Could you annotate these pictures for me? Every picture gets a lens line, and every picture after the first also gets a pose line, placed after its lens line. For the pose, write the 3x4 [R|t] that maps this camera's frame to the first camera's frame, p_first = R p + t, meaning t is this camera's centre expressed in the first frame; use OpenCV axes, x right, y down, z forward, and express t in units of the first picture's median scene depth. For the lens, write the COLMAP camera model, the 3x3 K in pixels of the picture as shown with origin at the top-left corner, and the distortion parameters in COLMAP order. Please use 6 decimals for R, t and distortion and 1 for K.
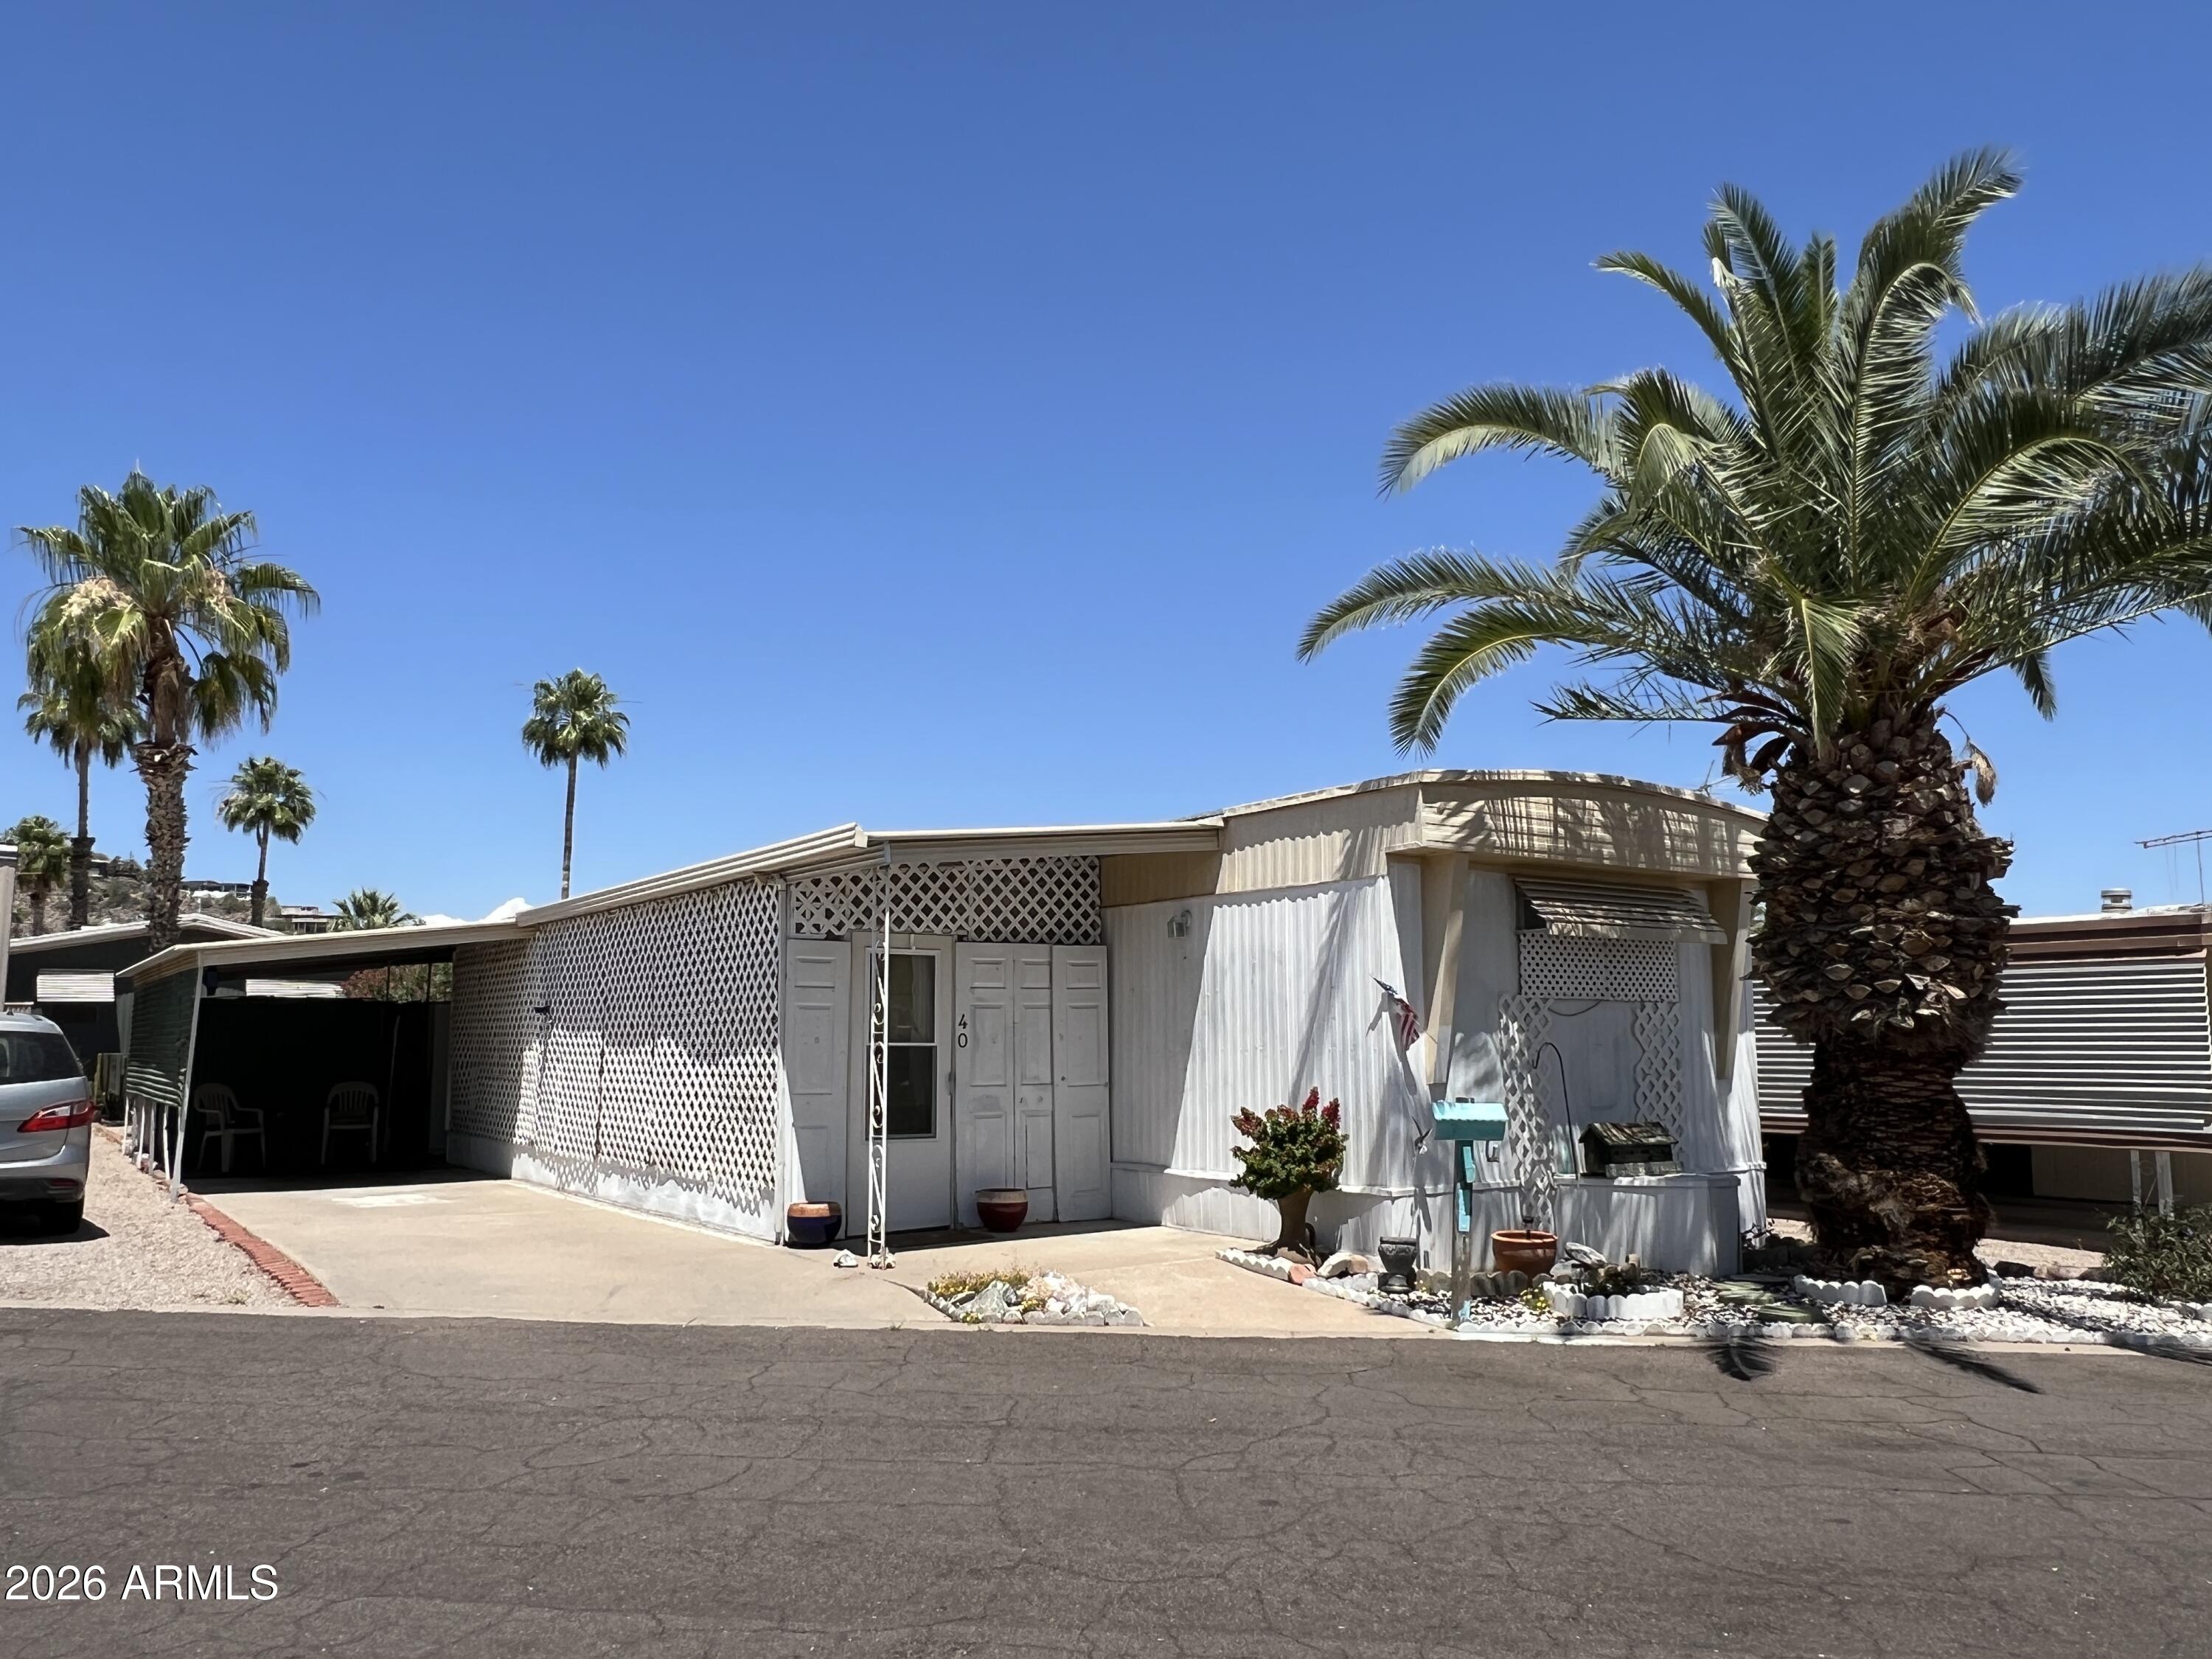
lens RADIAL K [[1607.0, 0, 1106.0], [0, 1607.0, 829.5], [0, 0, 1]] dist [-0.059897, 0.074481]
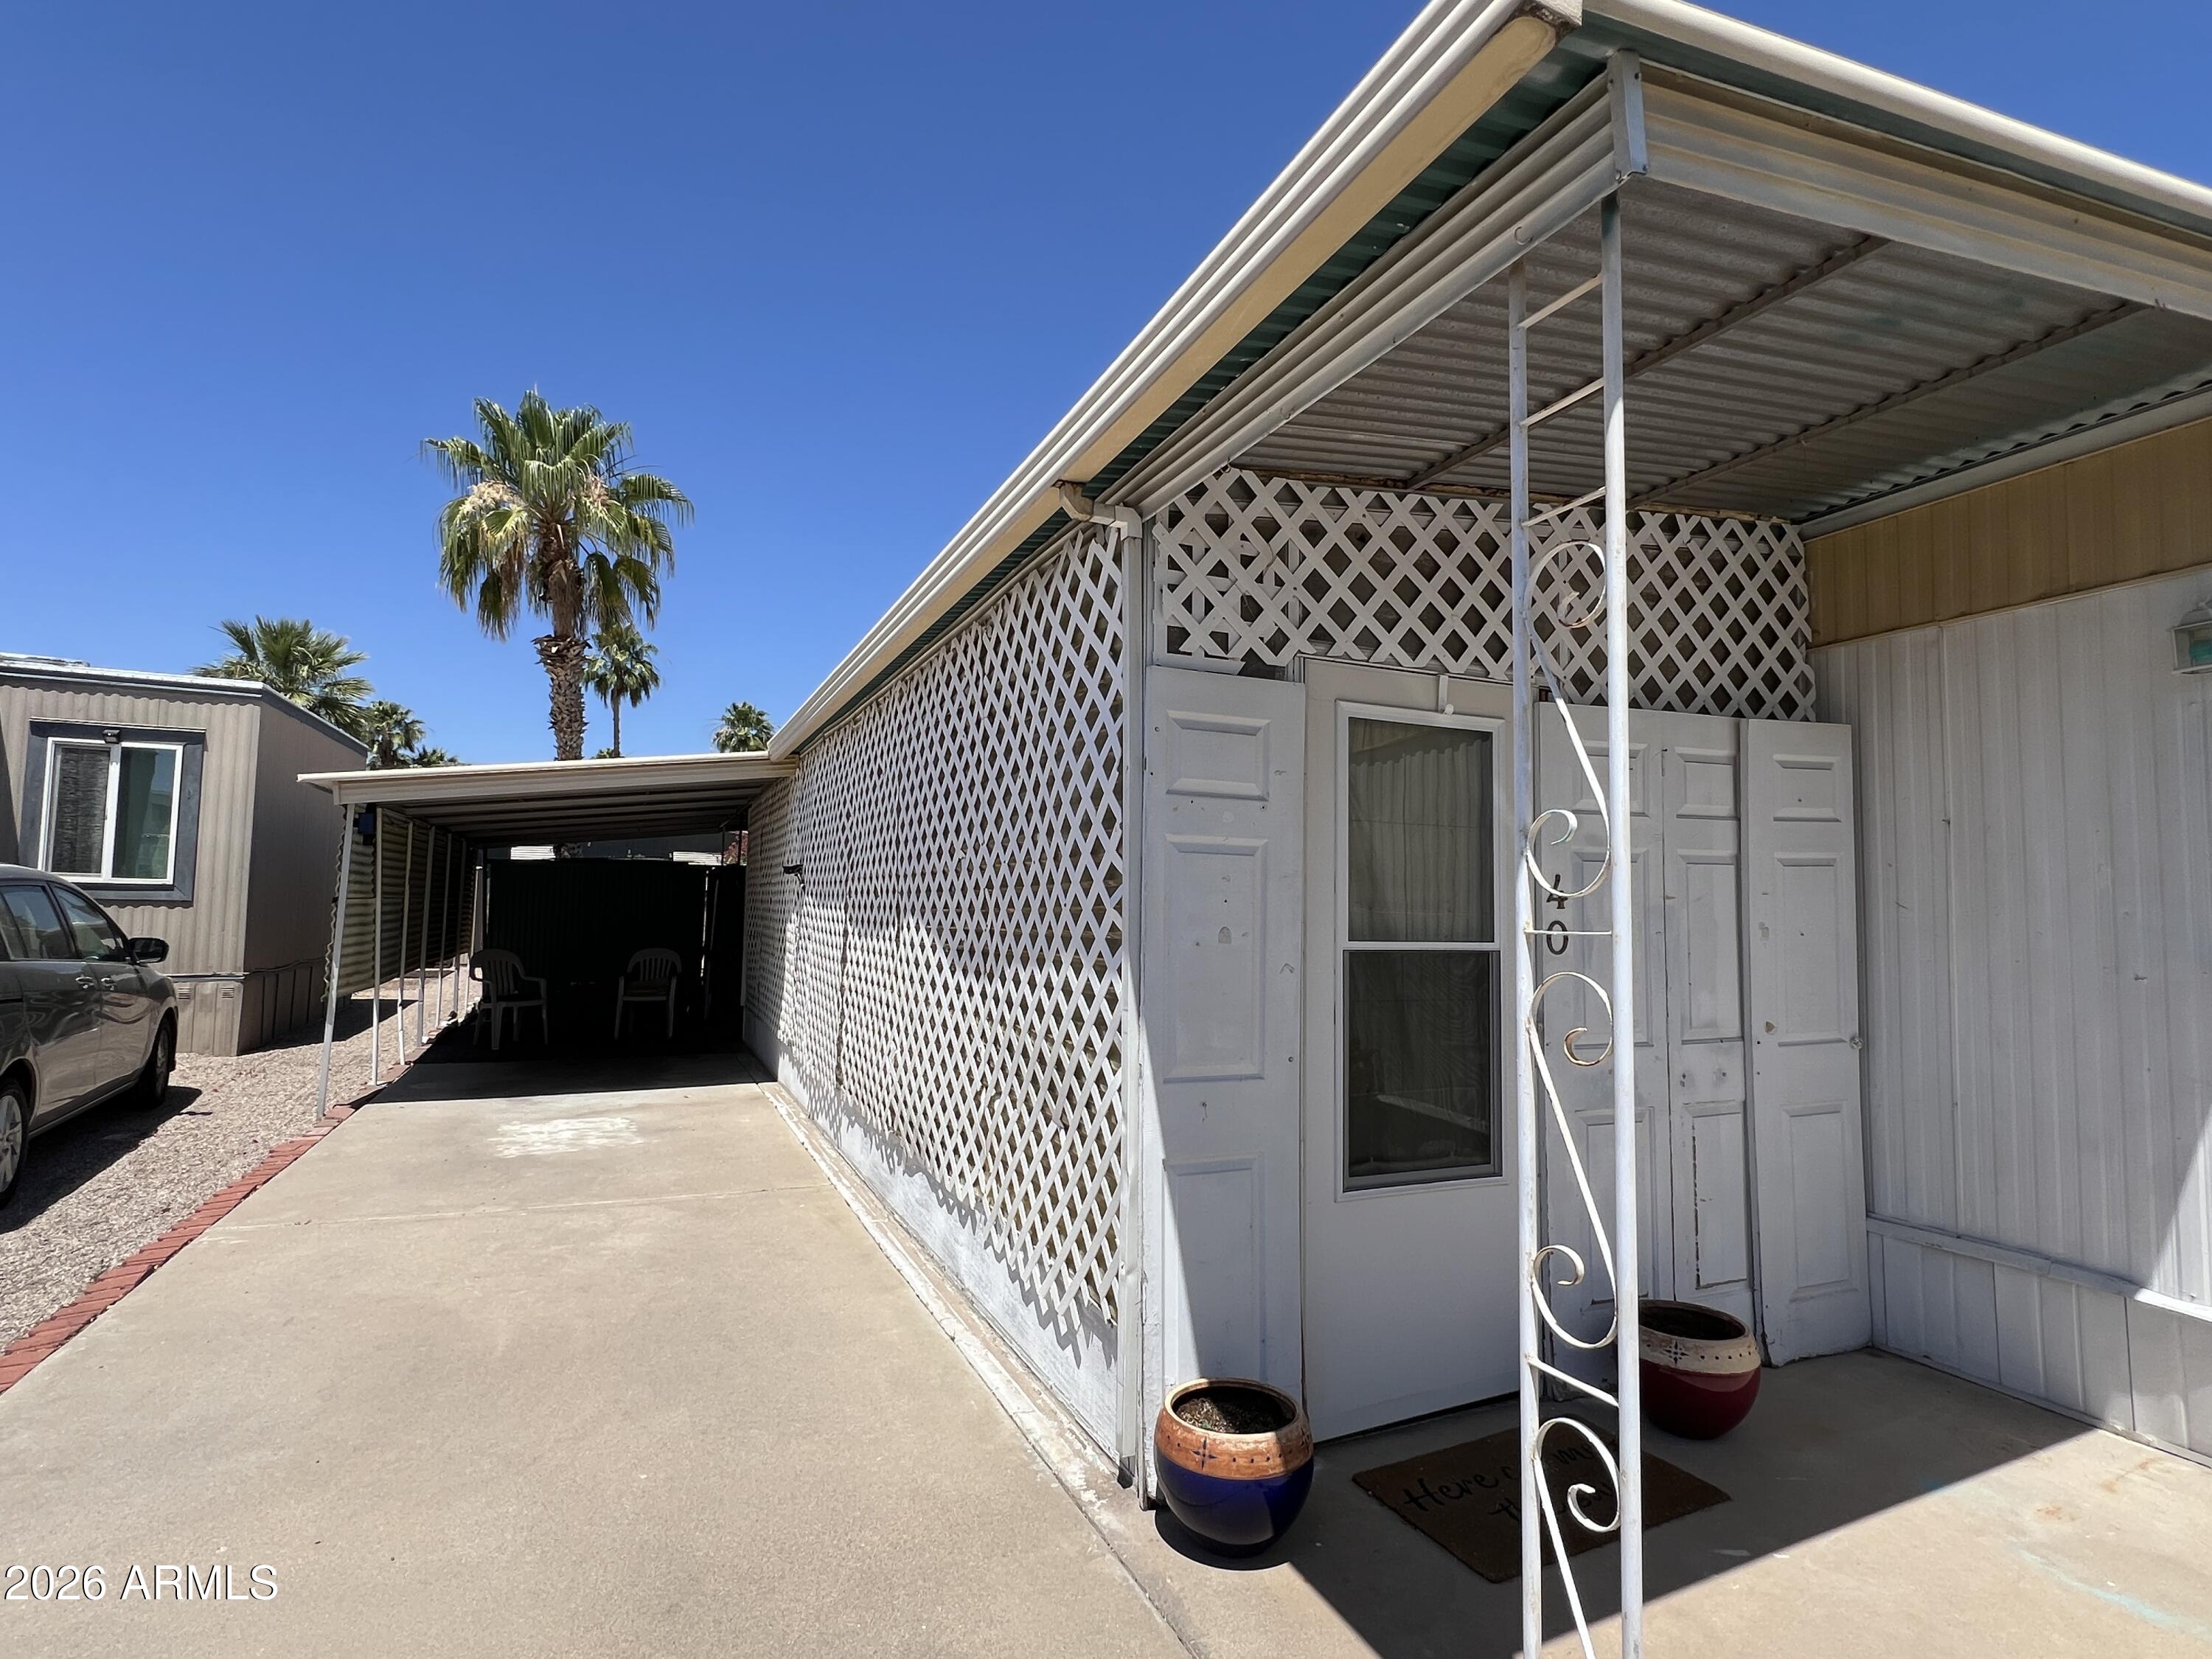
lens RADIAL K [[1094.1, 0, 1106.0], [0, 1094.1, 829.5], [0, 0, 1]] dist [-0.000910, -0.000052]
pose [[0.981184, 0.004026, -0.193035, -0.144491], [0.007762, 0.998152, 0.060271, 0.083002], [0.192920, -0.060635, 0.979339, 0.679280]]
